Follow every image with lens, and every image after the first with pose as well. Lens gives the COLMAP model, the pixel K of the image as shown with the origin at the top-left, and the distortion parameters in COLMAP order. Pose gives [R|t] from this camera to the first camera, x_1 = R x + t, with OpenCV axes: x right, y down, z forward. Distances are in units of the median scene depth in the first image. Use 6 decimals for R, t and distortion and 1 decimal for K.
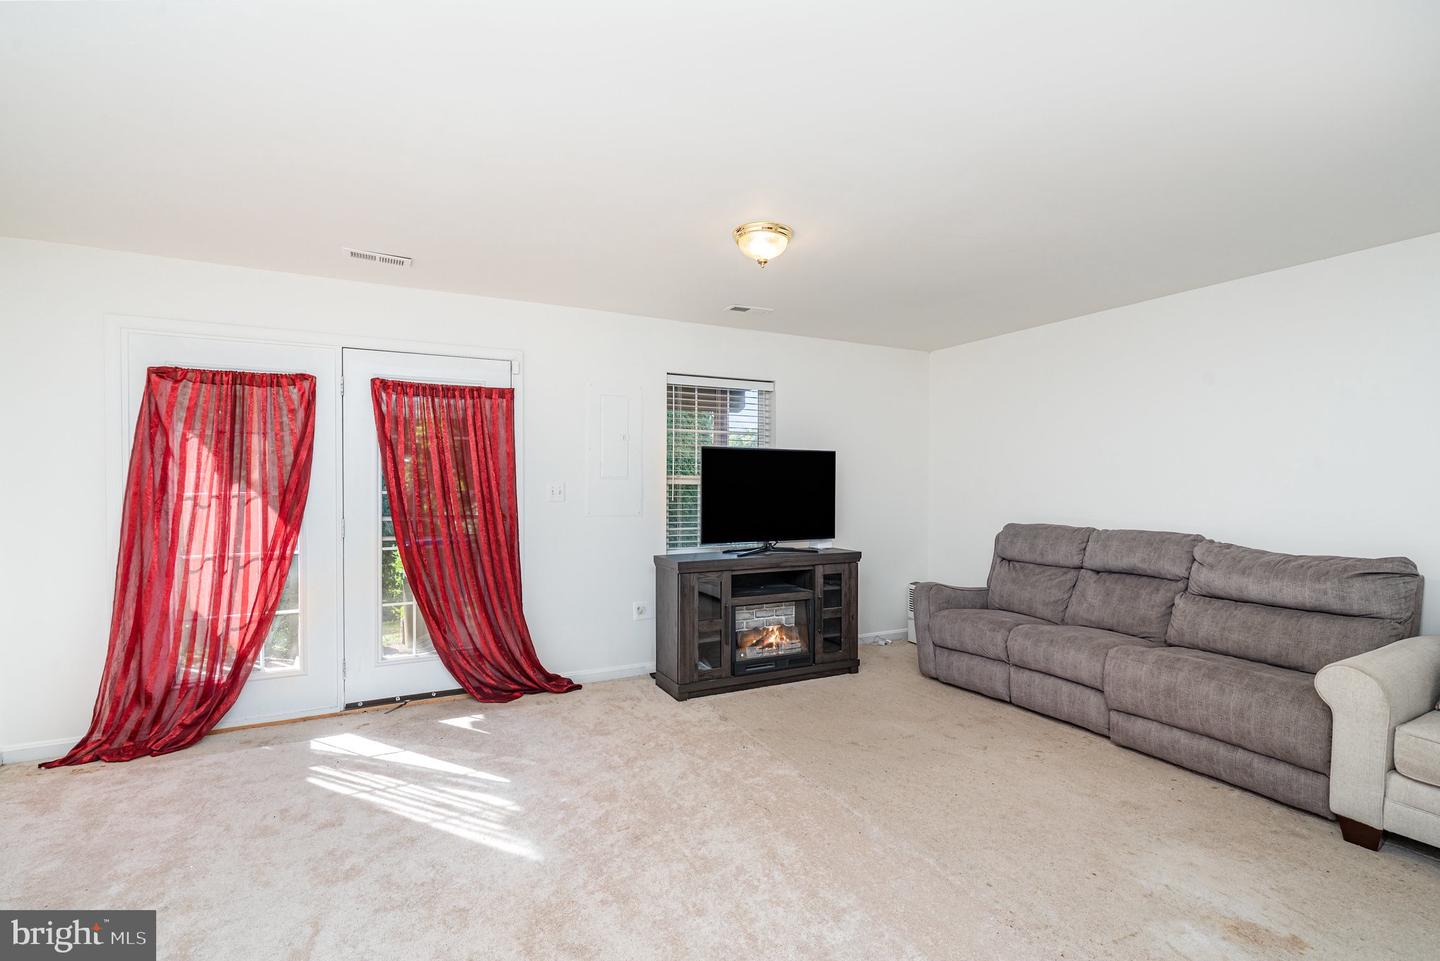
lens RADIAL K [[660.5, 0, 717.4], [0, 660.5, 480.0], [0, 0, 1]] dist [0.003127, -0.000257]
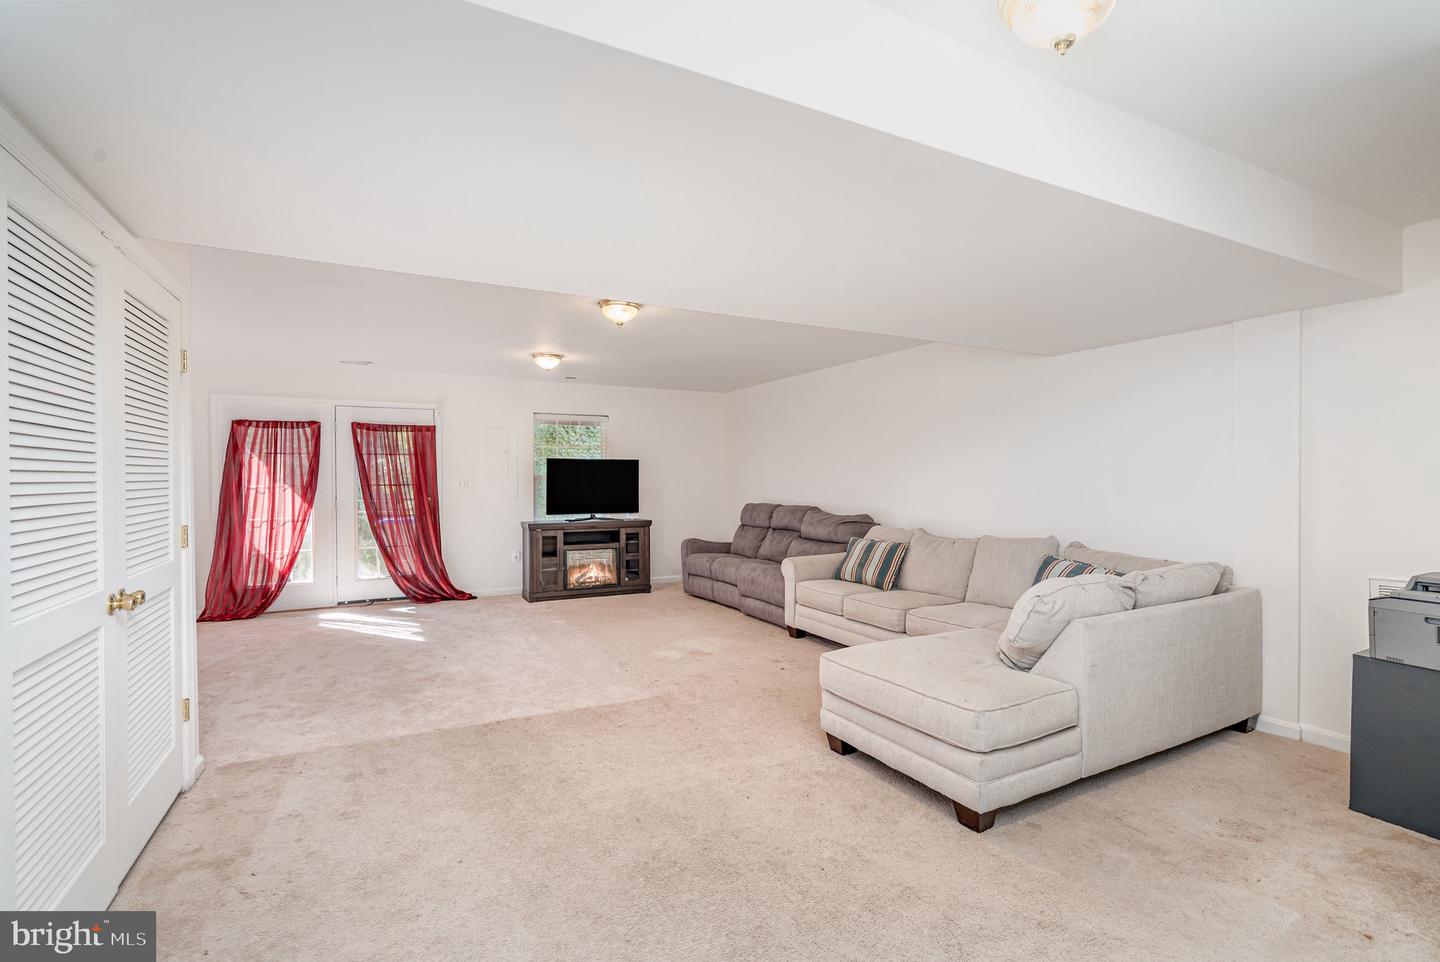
lens RADIAL K [[660.5, 0, 725.5], [0, 660.5, 478.7], [0, 0, 1]] dist [0.003127, -0.000257]
pose [[0.999728, -0.004800, 0.022814, 0.441120], [0.004718, 0.999982, 0.003640, -0.001361], [-0.022831, -0.003531, 0.999733, -0.803732]]
